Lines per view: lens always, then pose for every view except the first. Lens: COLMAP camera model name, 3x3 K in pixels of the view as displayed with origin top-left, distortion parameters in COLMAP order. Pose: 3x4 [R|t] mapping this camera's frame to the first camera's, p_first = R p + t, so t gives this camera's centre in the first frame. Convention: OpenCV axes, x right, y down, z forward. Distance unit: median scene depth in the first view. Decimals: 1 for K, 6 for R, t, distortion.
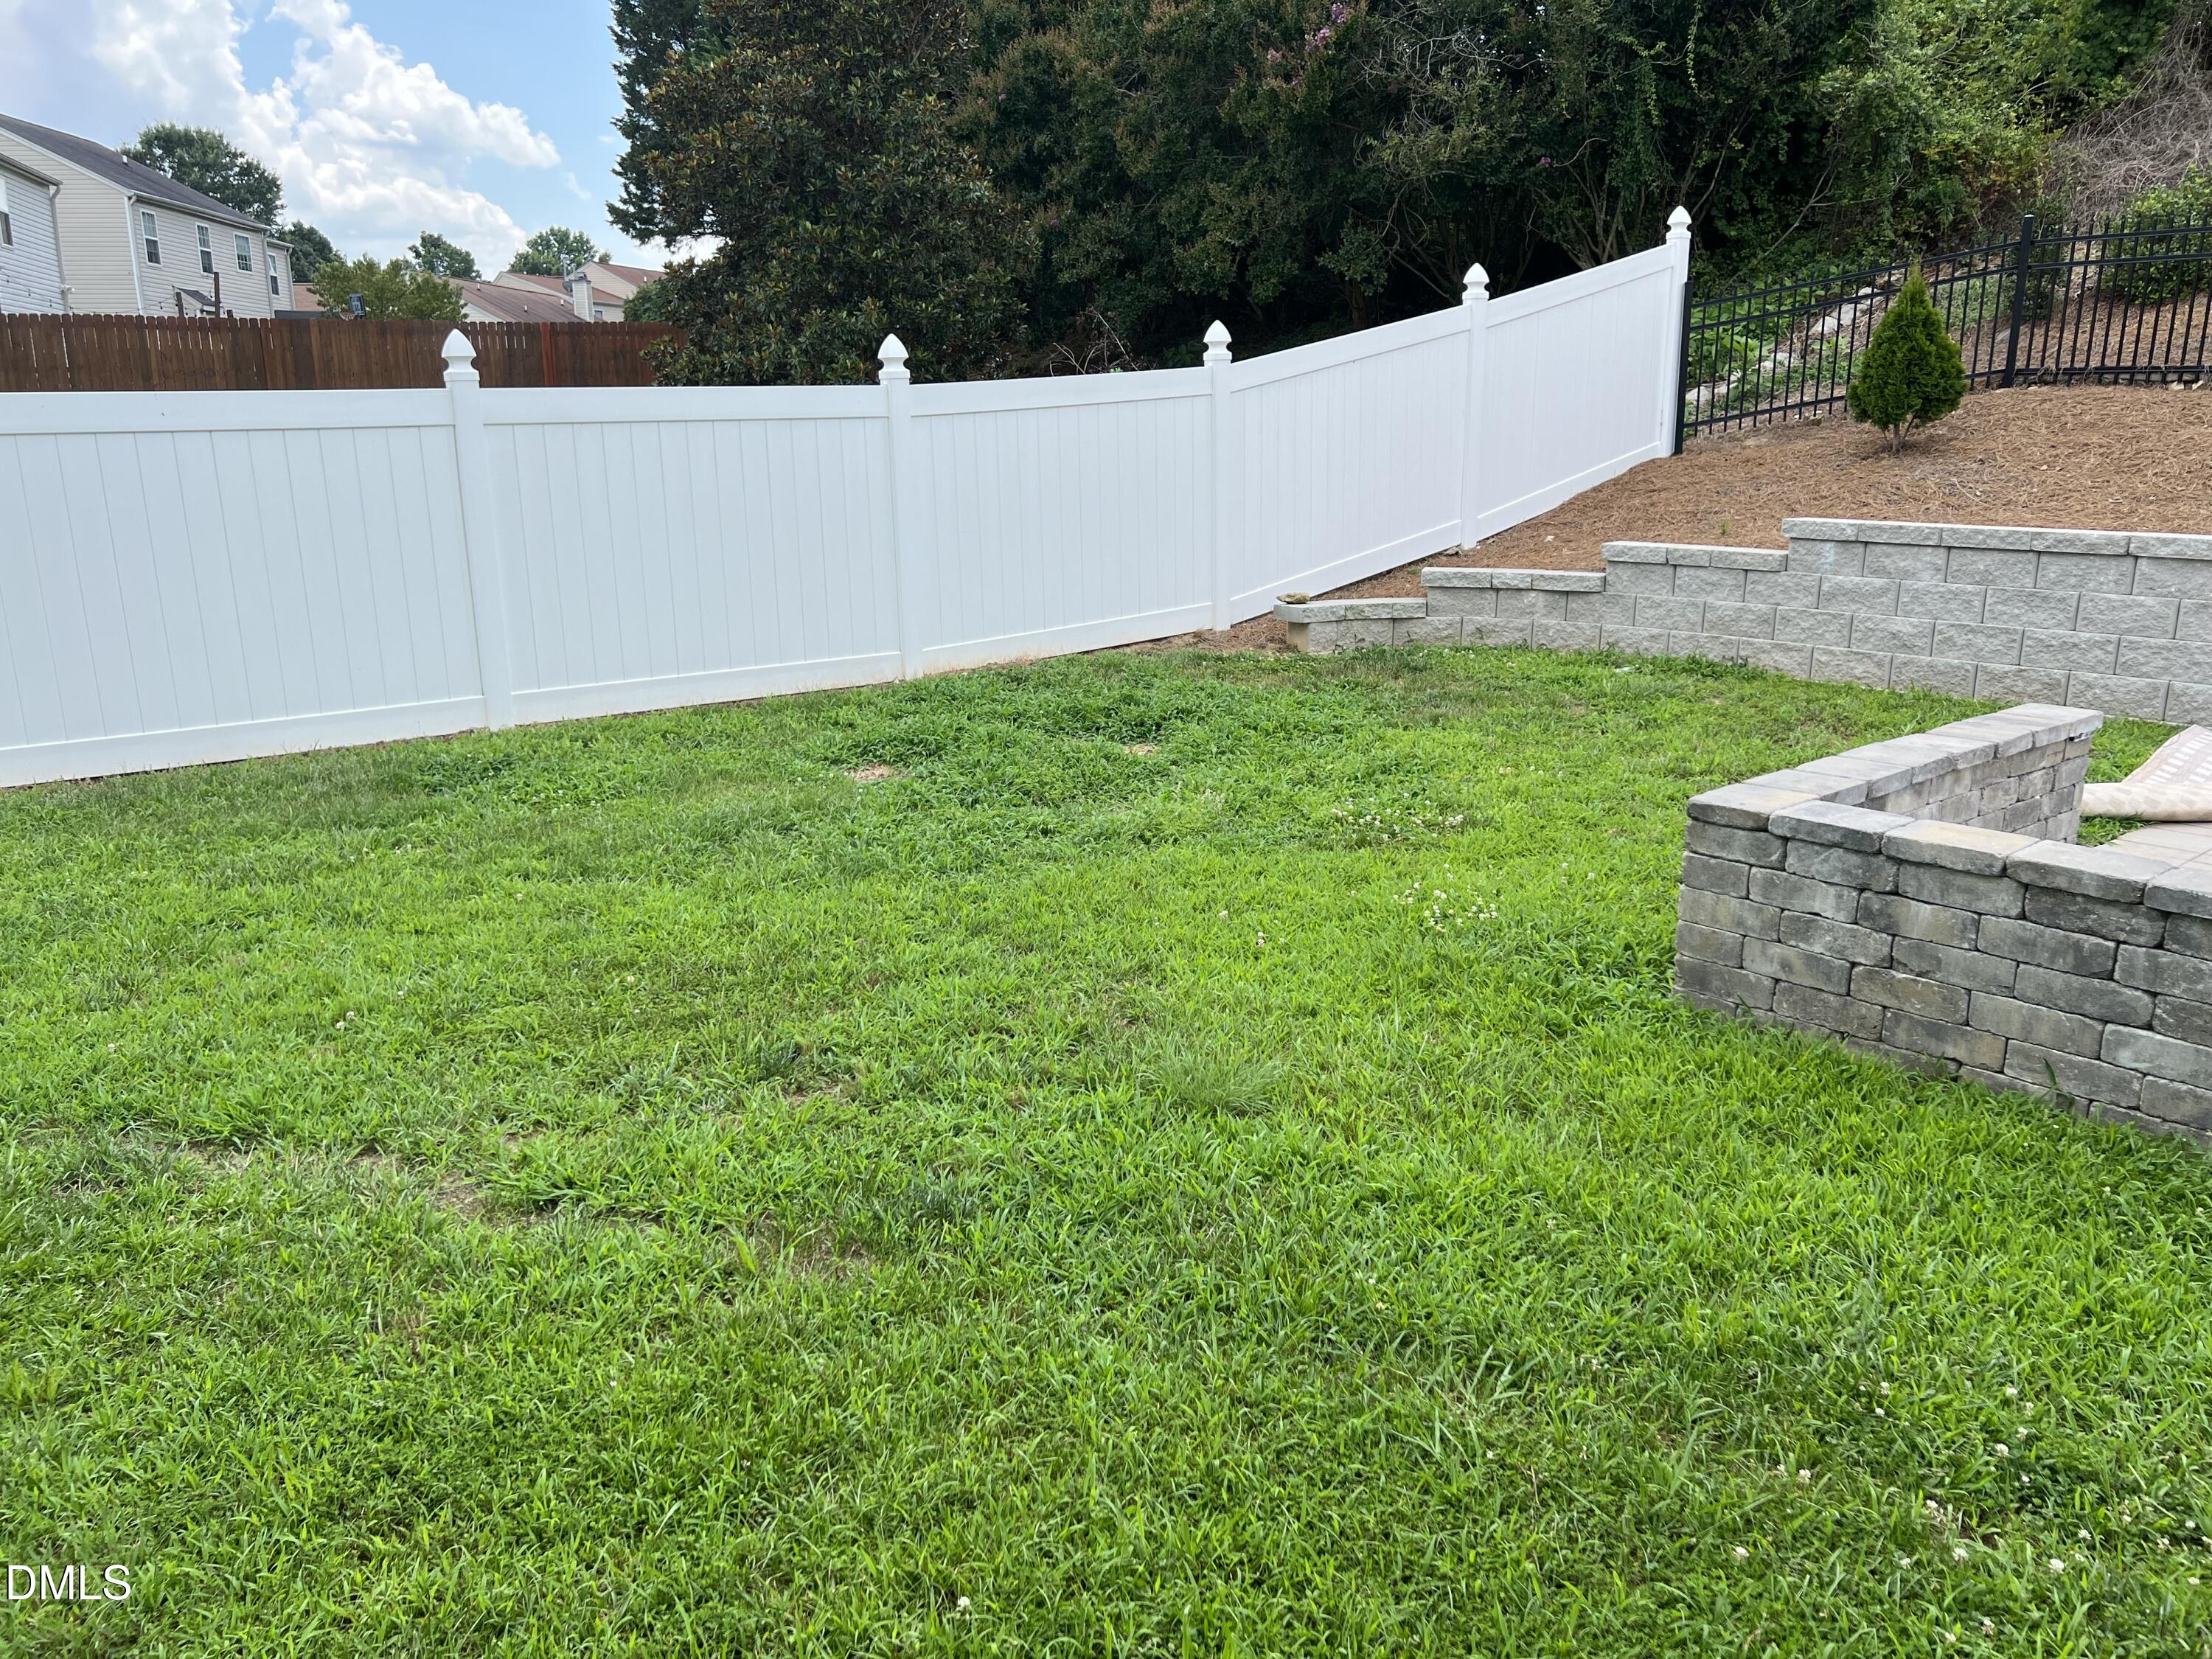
lens RADIAL K [[1660.7, 0, 1106.6], [0, 1660.7, 820.1], [0, 0, 1]] dist [0.023465, -0.016877]
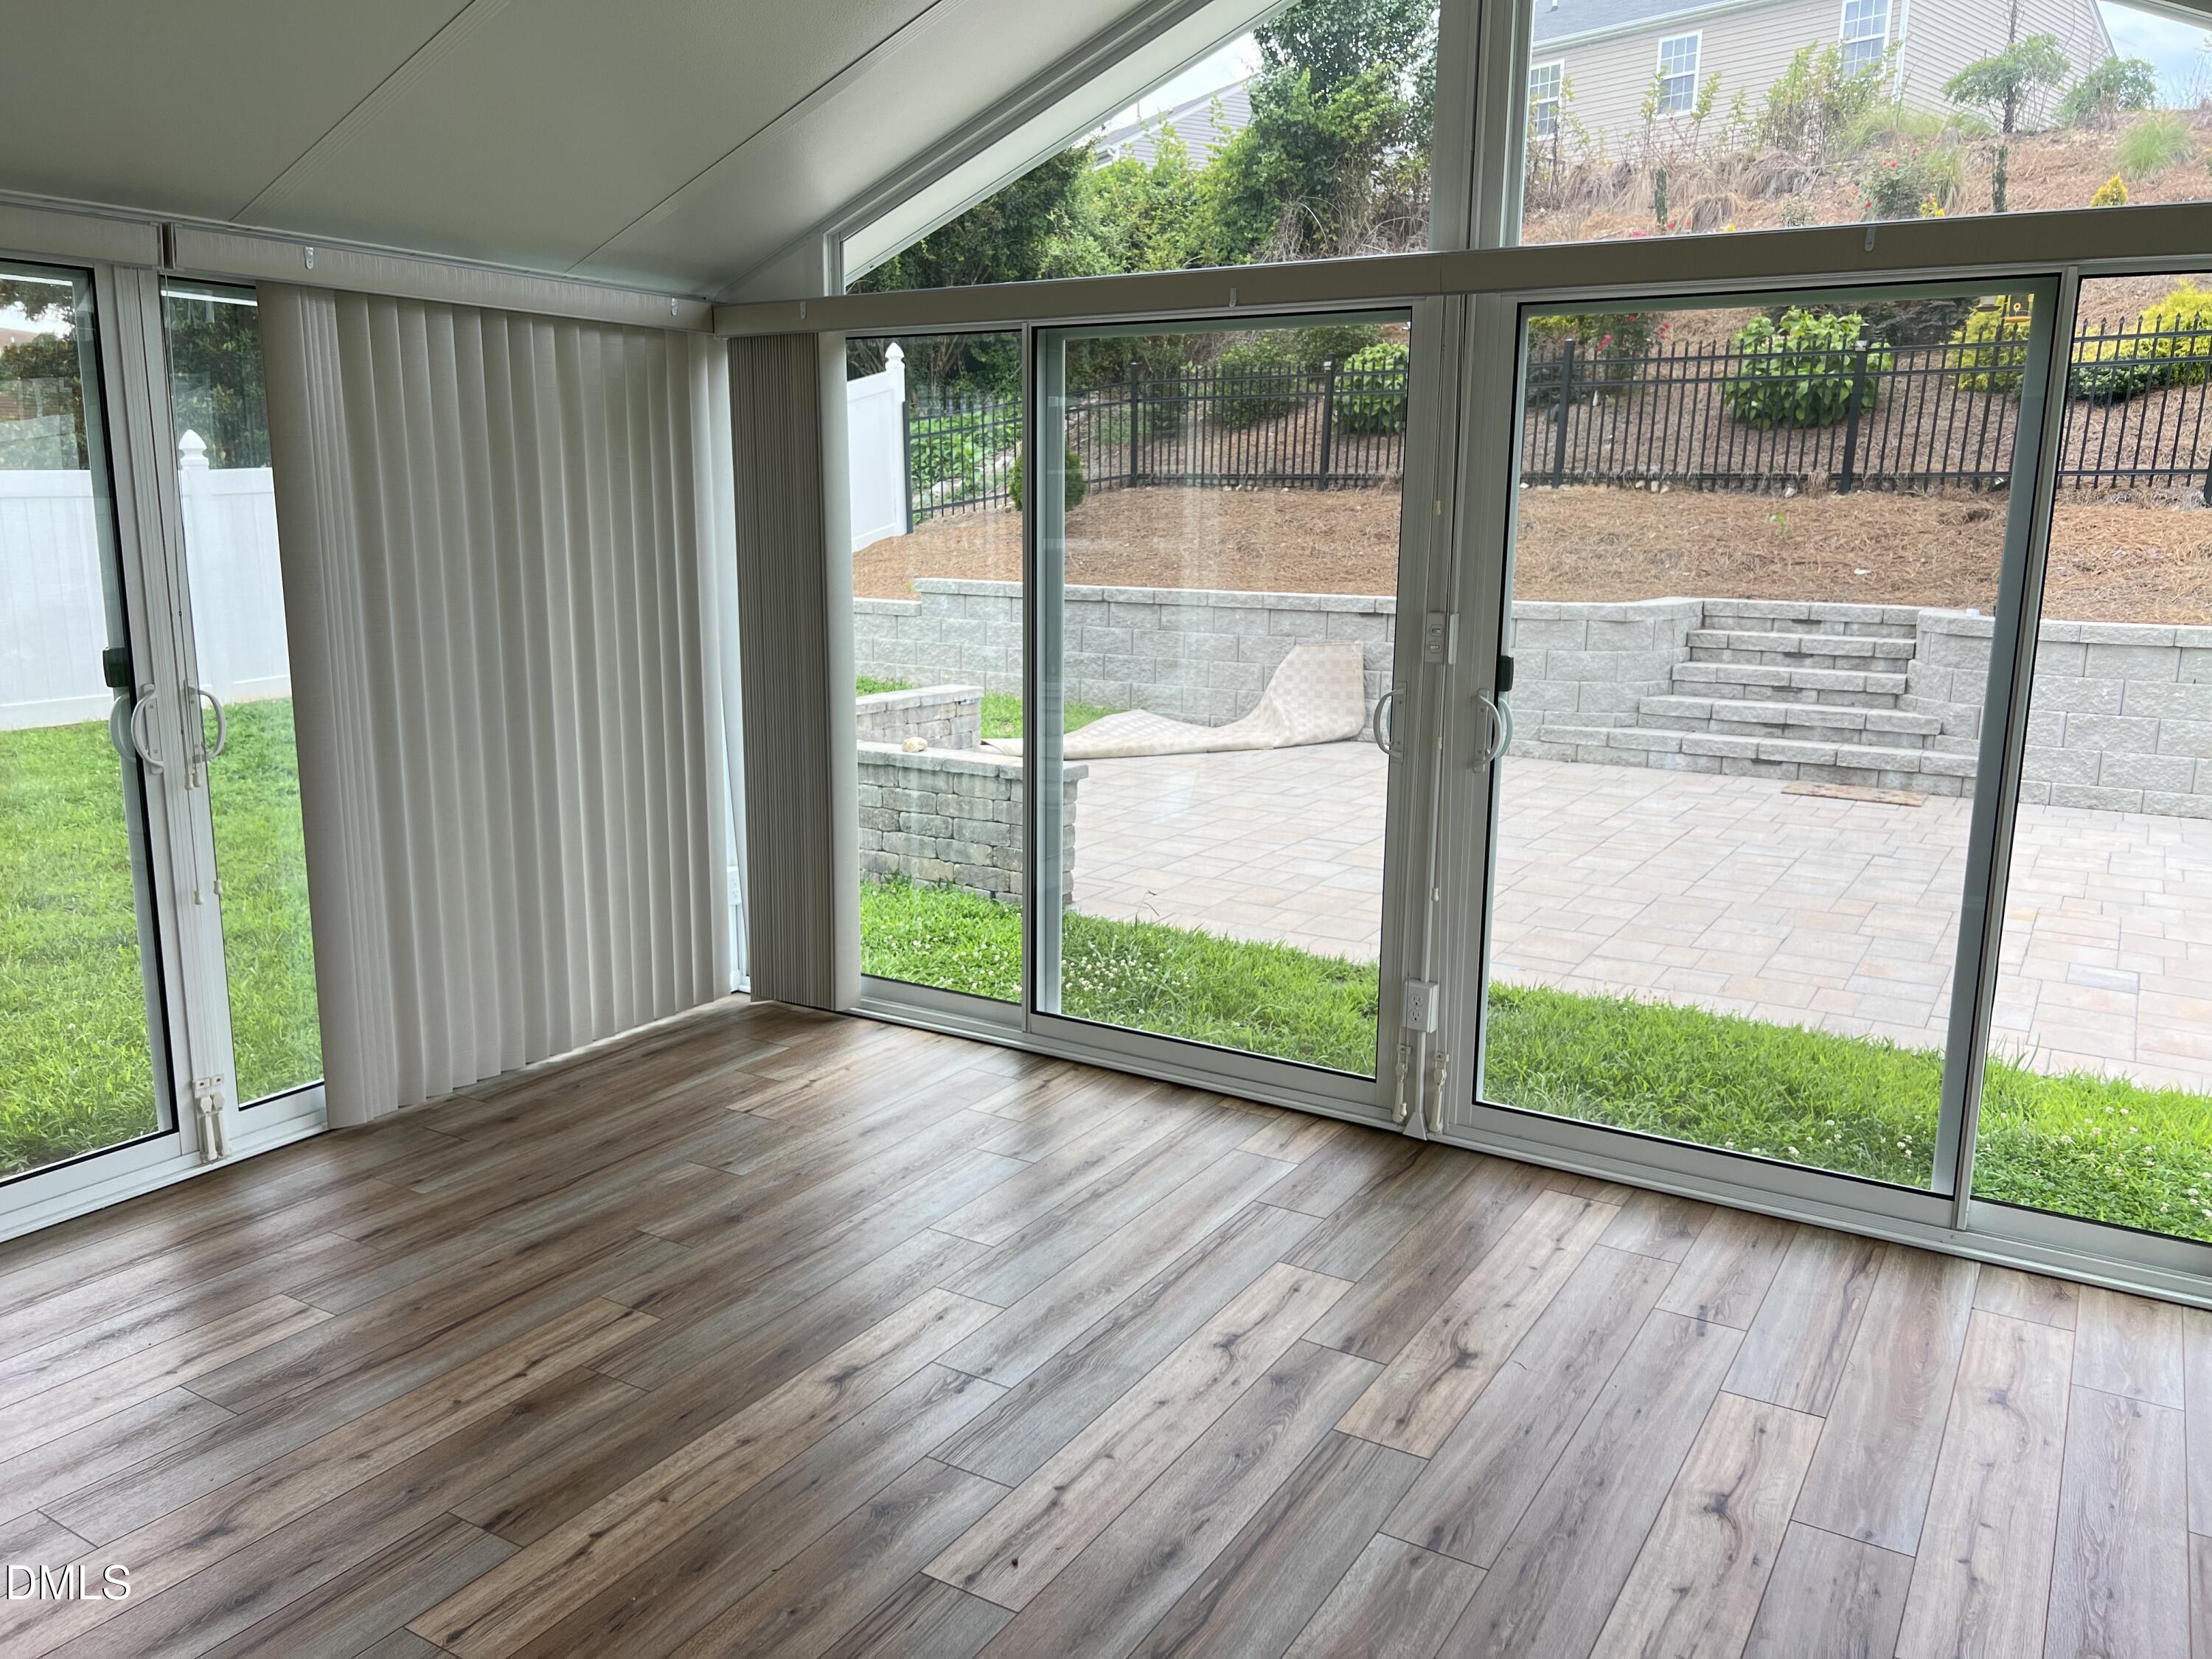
lens RADIAL K [[1660.7, 0, 1098.8], [0, 1660.7, 849.2], [0, 0, 1]] dist [0.023465, -0.016877]
pose [[0.957232, -0.046550, 0.285553, 0.107121], [0.054697, 0.998290, -0.020620, 0.062246], [-0.284105, 0.035357, 0.958141, -0.278484]]
